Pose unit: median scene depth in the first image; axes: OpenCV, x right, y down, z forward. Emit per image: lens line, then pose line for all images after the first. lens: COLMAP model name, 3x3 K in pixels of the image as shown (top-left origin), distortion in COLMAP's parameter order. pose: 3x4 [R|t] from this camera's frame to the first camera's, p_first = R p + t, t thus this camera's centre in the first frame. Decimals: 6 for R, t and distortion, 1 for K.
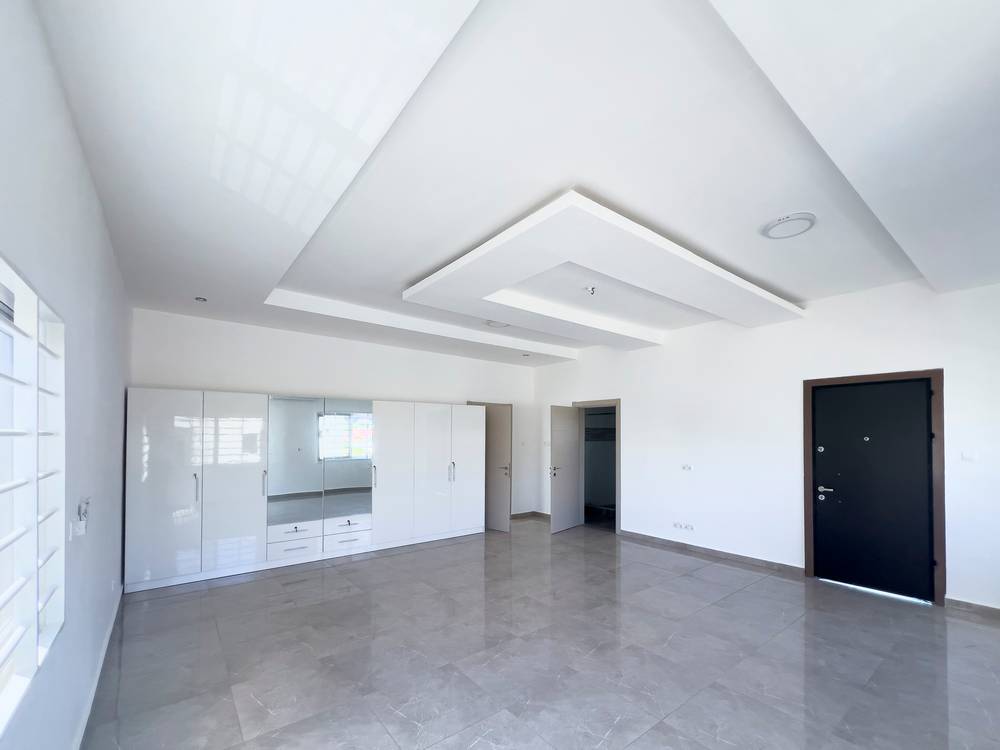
lens RADIAL K [[416.1, 0, 514.9], [0, 416.1, 427.8], [0, 0, 1]] dist [-0.002844, 0.001074]
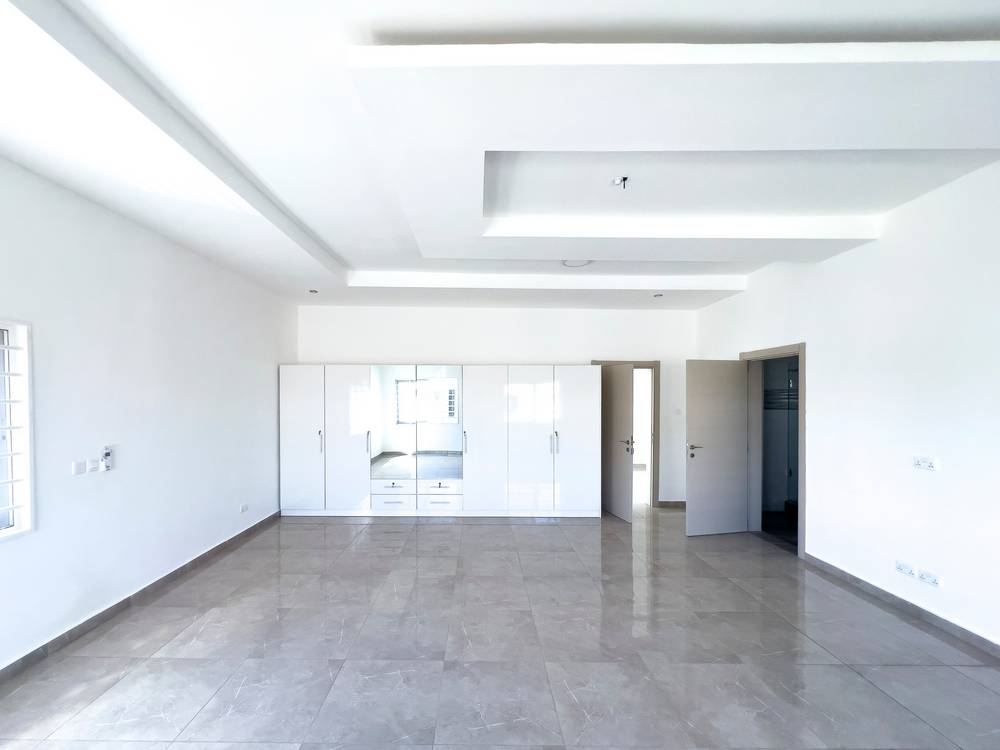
lens RADIAL K [[416.1, 0, 492.5], [0, 416.1, 399.4], [0, 0, 1]] dist [-0.002844, 0.001074]
pose [[0.780374, 0.001072, -0.625312, 0.292456], [0.009828, 0.999854, 0.013979, 0.001874], [0.625235, -0.017054, 0.780250, 0.235507]]
